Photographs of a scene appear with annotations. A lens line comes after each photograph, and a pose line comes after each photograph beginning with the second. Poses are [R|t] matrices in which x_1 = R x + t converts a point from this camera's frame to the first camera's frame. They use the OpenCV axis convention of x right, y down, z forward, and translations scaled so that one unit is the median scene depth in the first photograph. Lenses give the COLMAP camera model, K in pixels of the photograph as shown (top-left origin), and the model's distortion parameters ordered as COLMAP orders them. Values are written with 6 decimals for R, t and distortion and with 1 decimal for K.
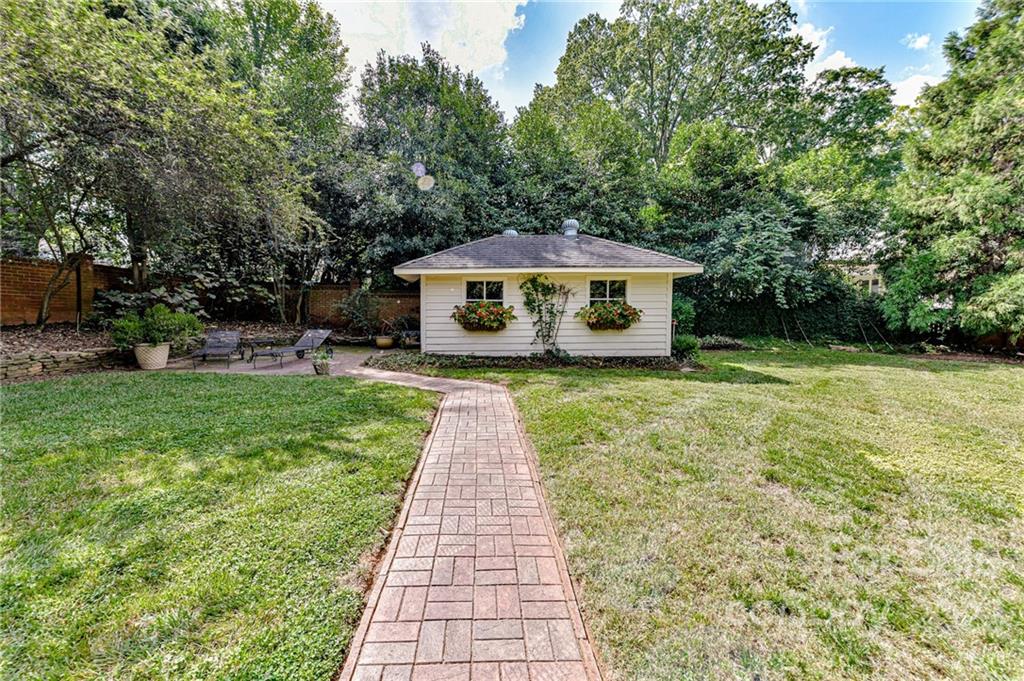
lens RADIAL K [[407.9, 0, 511.5], [0, 407.9, 336.7], [0, 0, 1]] dist [0.004187, -0.000580]
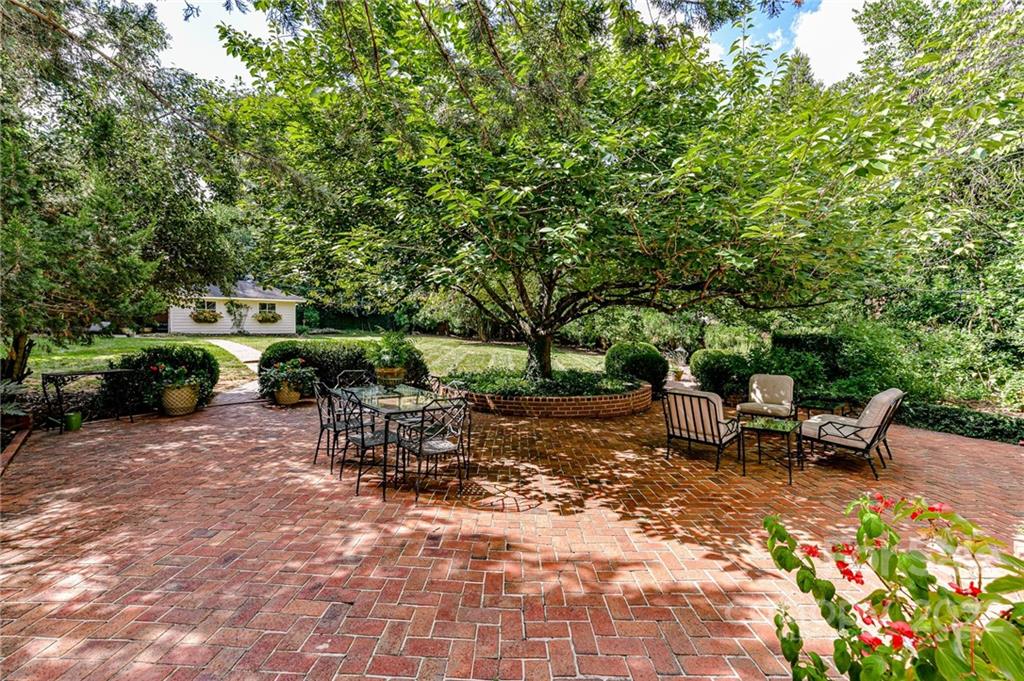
lens RADIAL K [[407.9, 0, 508.9], [0, 407.9, 336.0], [0, 0, 1]] dist [0.004187, -0.000580]
pose [[0.764916, -0.008912, 0.644069, -0.247500], [0.022090, 0.999679, -0.012402, 0.127676], [-0.643751, 0.023714, 0.764867, -1.880854]]
